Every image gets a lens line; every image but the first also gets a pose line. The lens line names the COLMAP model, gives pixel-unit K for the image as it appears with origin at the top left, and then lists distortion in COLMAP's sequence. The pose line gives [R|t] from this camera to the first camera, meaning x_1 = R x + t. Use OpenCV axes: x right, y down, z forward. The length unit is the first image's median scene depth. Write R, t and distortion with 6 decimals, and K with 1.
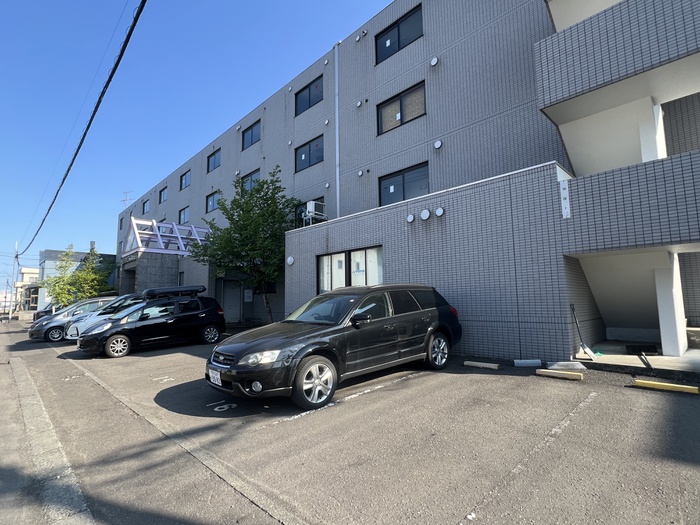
lens RADIAL K [[355.7, 0, 350.2], [0, 355.7, 266.9], [0, 0, 1]] dist [-0.002298, -0.000440]
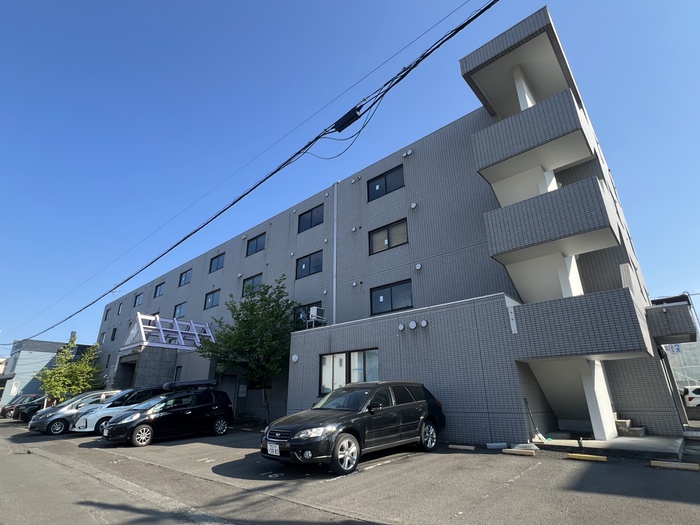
lens RADIAL K [[355.7, 0, 350.2], [0, 355.7, 266.9], [0, 0, 1]] dist [-0.002298, -0.000440]
pose [[0.997429, 0.035299, 0.062367, -0.090924], [-0.017911, 0.965447, -0.259985, -0.009243], [-0.069389, 0.258199, 0.963596, -0.249104]]
